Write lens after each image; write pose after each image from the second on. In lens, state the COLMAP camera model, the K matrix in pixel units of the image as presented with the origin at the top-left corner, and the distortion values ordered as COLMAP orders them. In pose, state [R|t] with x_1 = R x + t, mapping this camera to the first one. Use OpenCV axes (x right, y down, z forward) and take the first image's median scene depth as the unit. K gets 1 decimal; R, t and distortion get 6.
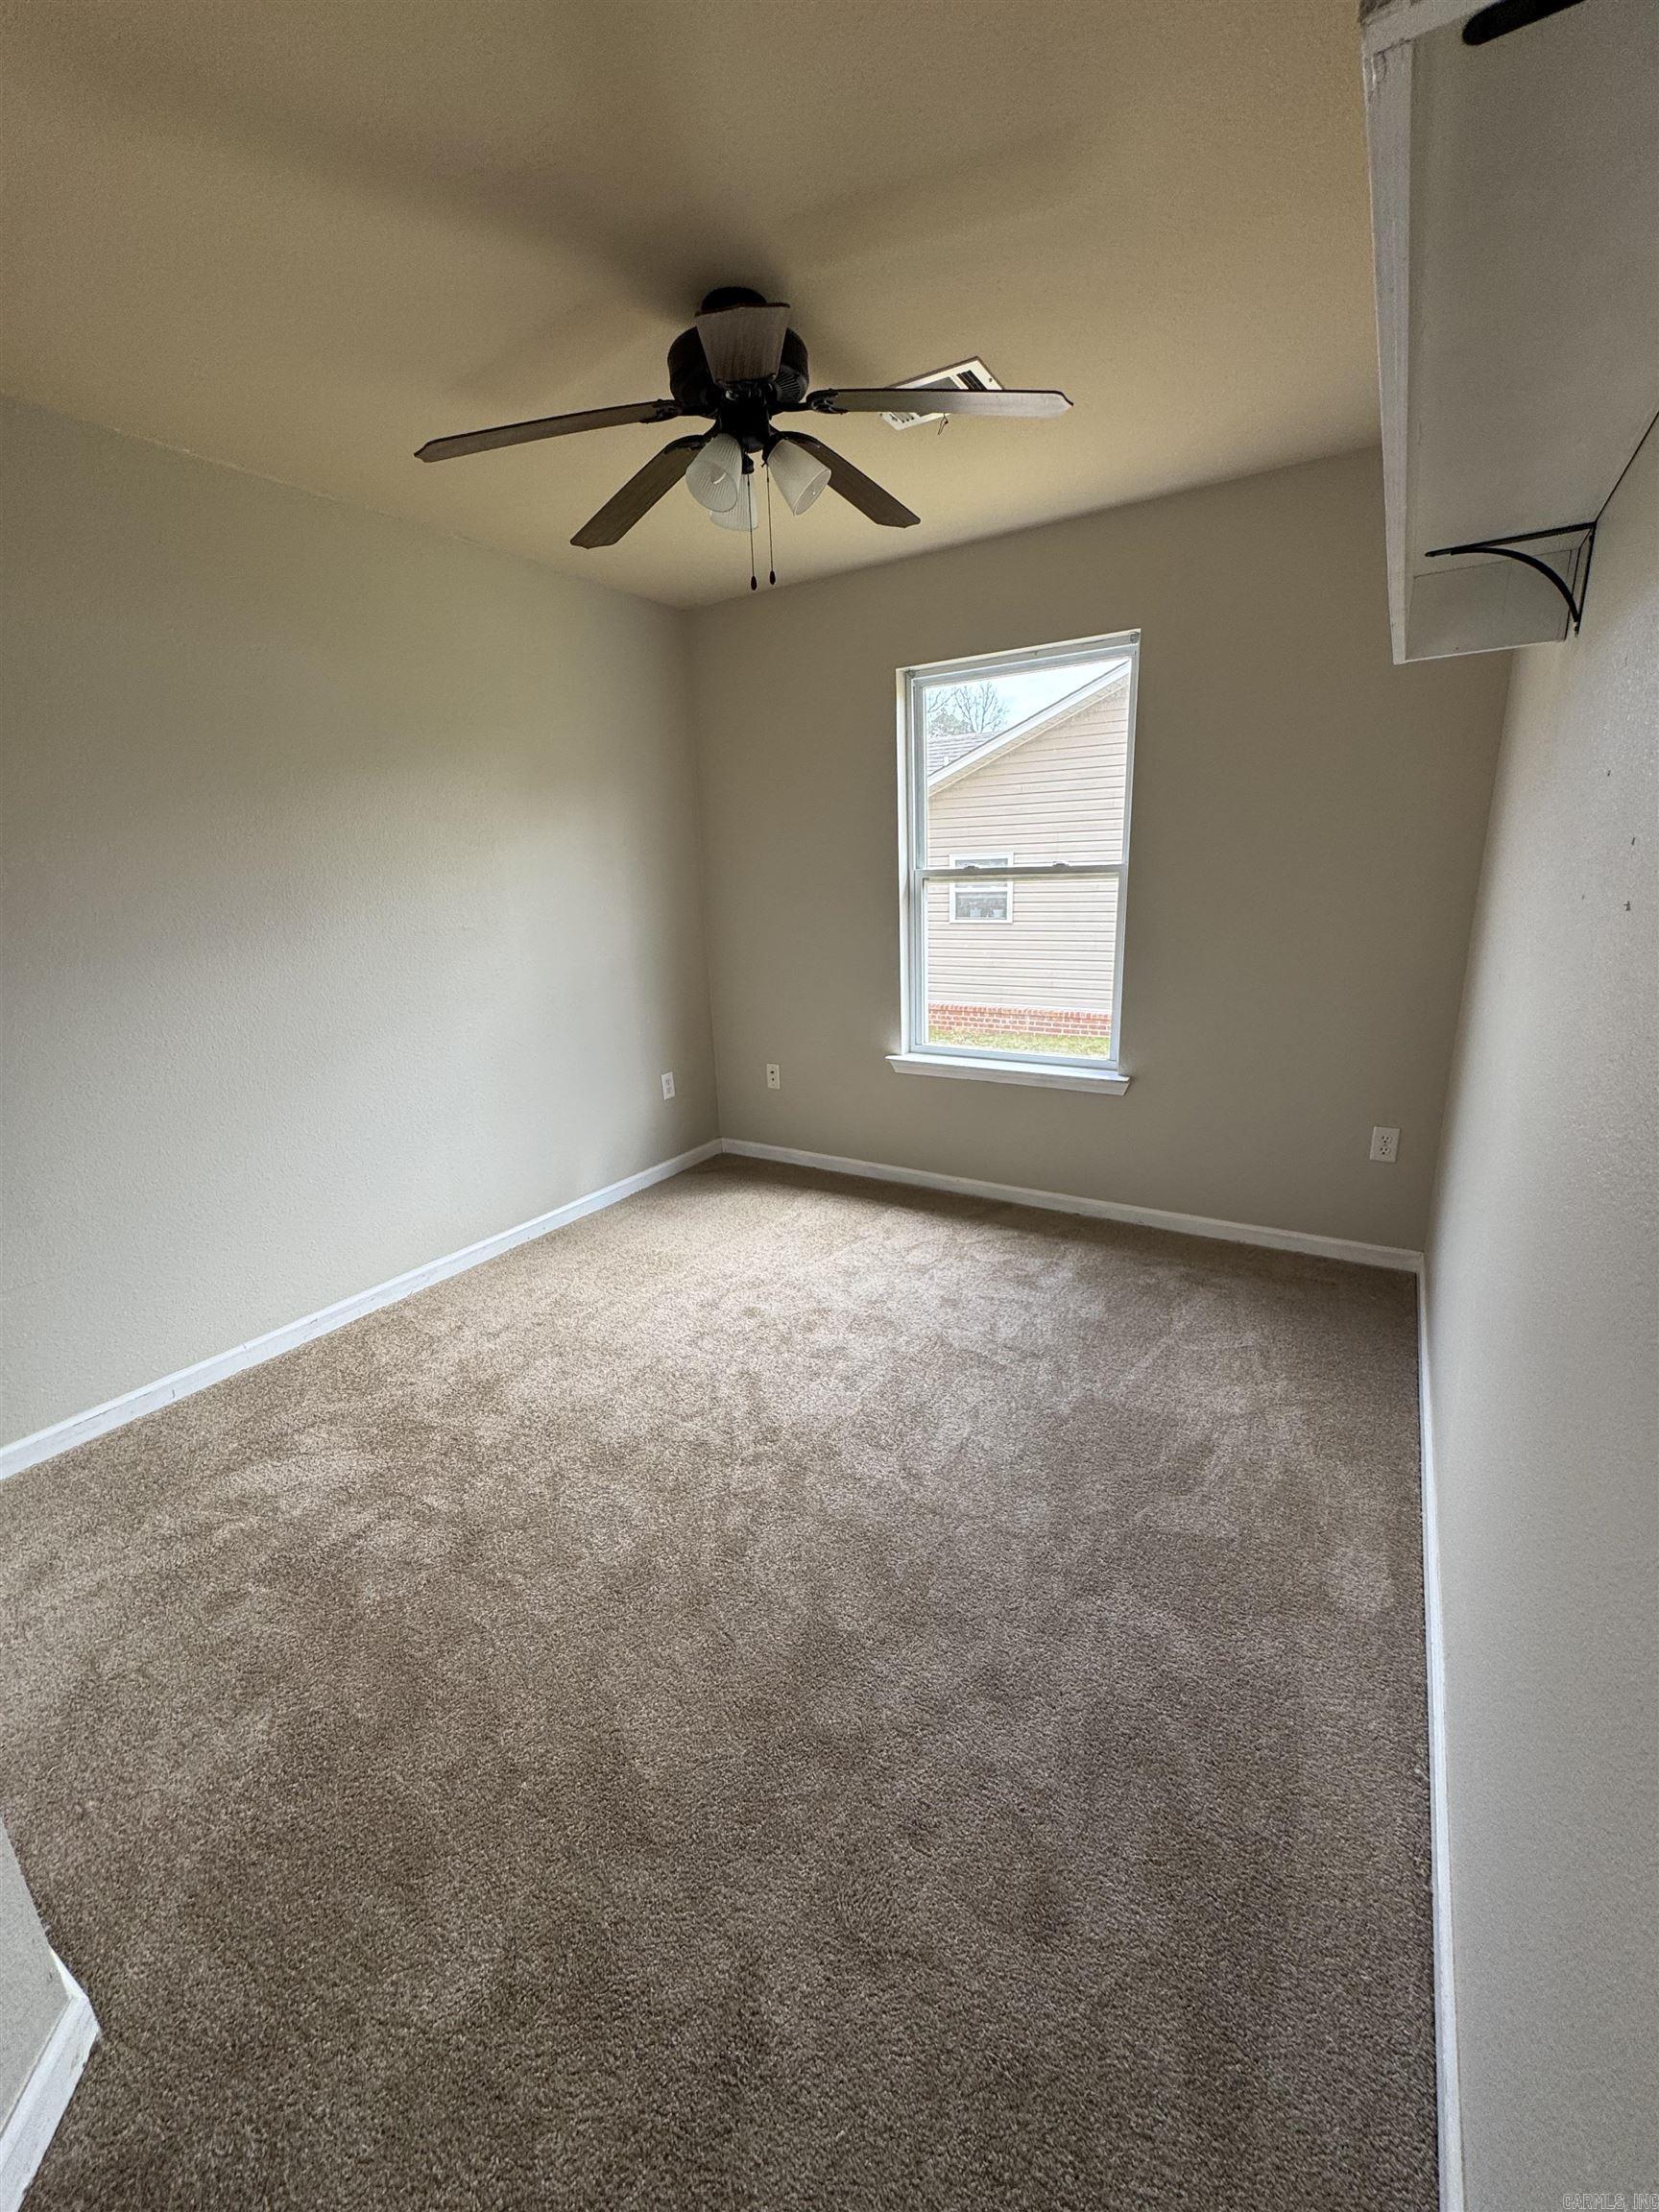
lens RADIAL K [[910.0, 0, 830.2], [0, 910.0, 1085.8], [0, 0, 1]] dist [-0.015447, 0.000369]
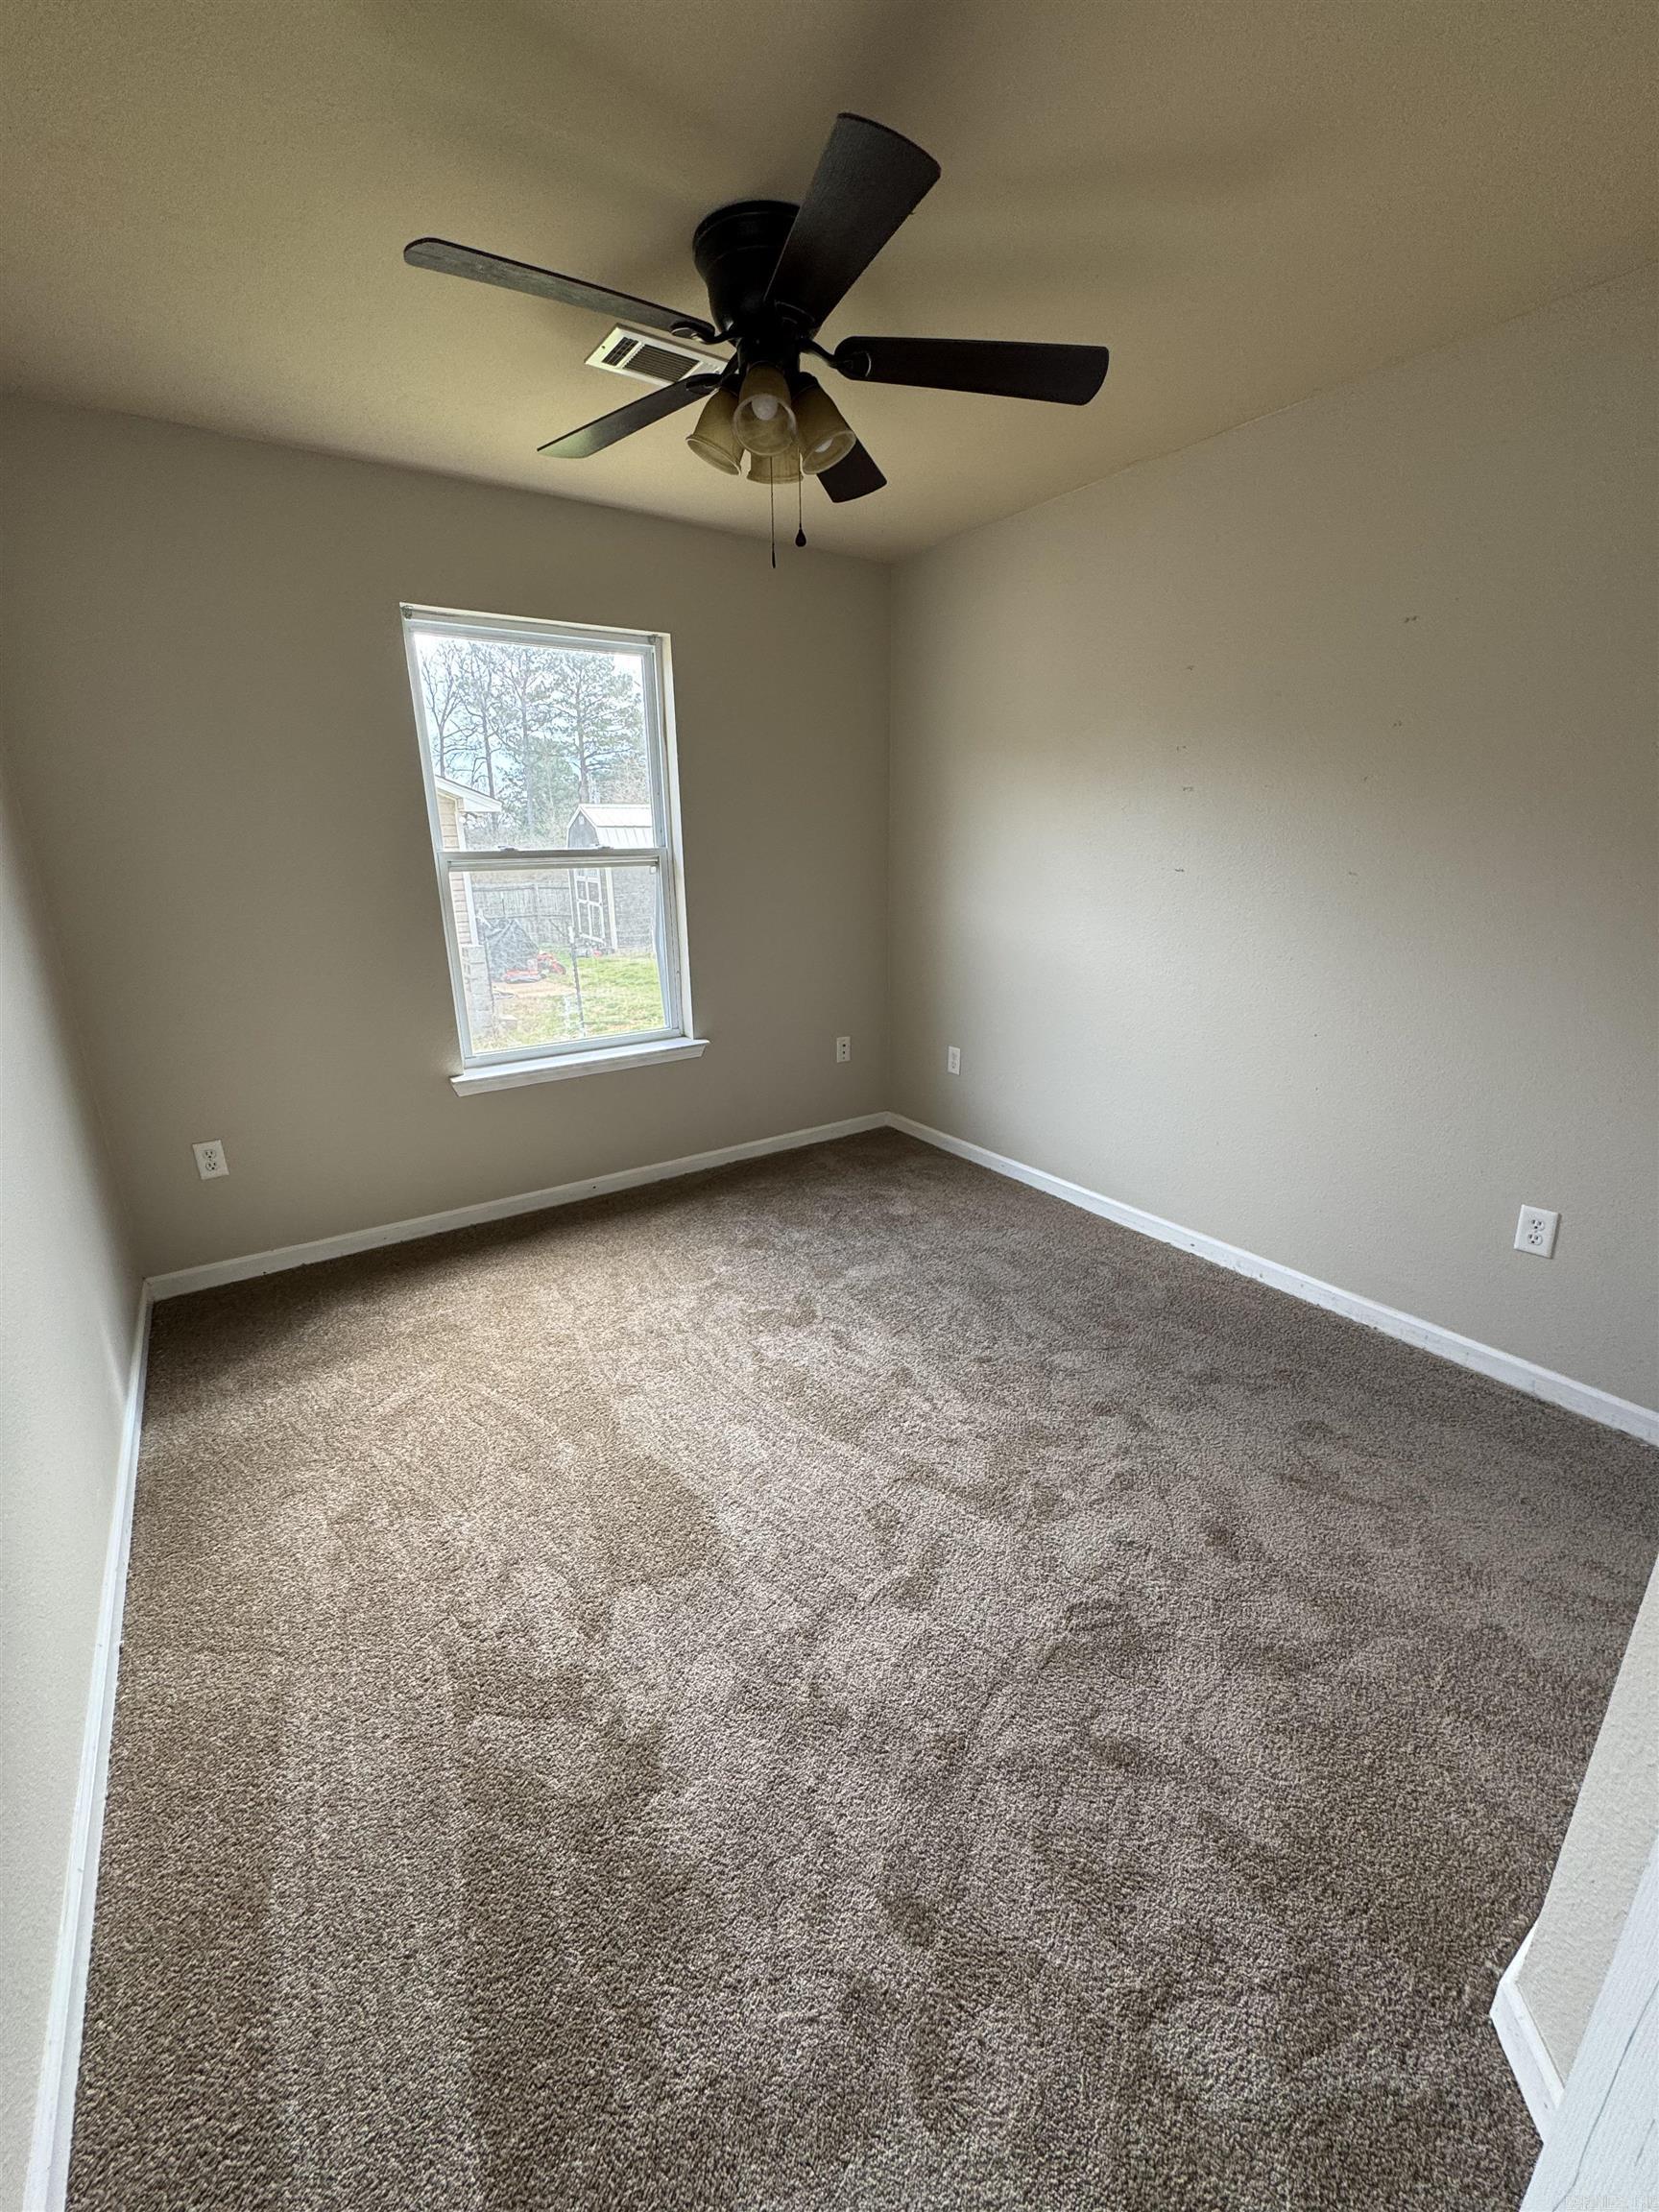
lens RADIAL K [[883.8, 0, 832.2], [0, 883.8, 1102.9], [0, 0, 1]] dist [-0.002441, 0.000430]
pose [[0.394013, -0.236865, 0.888059, -0.568620], [0.215452, 0.963102, 0.161289, -0.072658], [-0.893496, 0.127784, 0.430508, 0.364888]]
